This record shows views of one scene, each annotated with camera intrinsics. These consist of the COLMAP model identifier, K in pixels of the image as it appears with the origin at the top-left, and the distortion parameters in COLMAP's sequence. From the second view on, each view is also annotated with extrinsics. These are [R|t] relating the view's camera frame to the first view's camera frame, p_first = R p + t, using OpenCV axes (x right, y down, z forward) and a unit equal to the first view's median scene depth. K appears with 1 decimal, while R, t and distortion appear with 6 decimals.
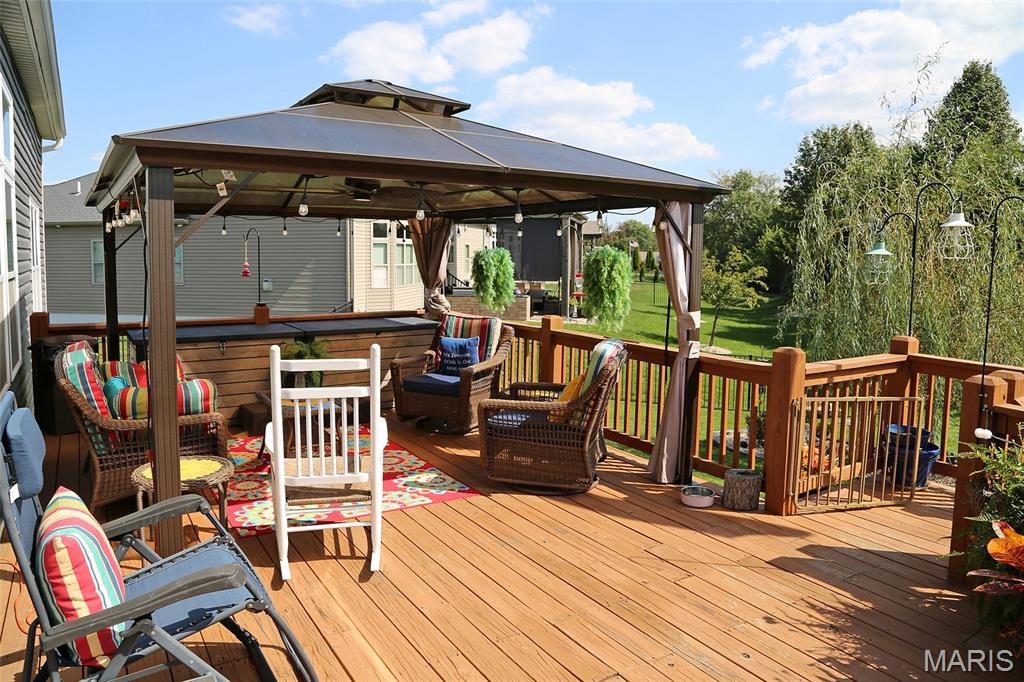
lens RADIAL K [[700.1, 0, 514.4], [0, 700.1, 339.0], [0, 0, 1]] dist [-0.108597, 0.070619]
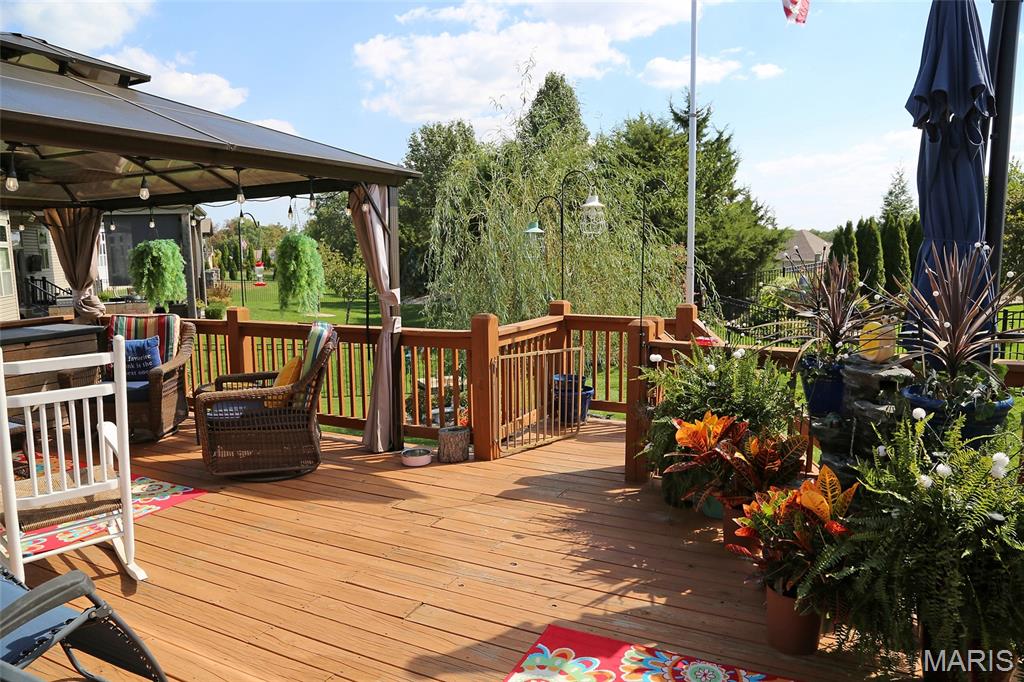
lens RADIAL K [[686.6, 0, 511.3], [0, 686.6, 381.6], [0, 0, 1]] dist [-0.086509, 0.054368]
pose [[0.865044, -0.122997, 0.486386, -0.122690], [0.087953, 0.991647, 0.094342, 0.019552], [-0.493927, -0.038831, 0.868636, -0.015968]]
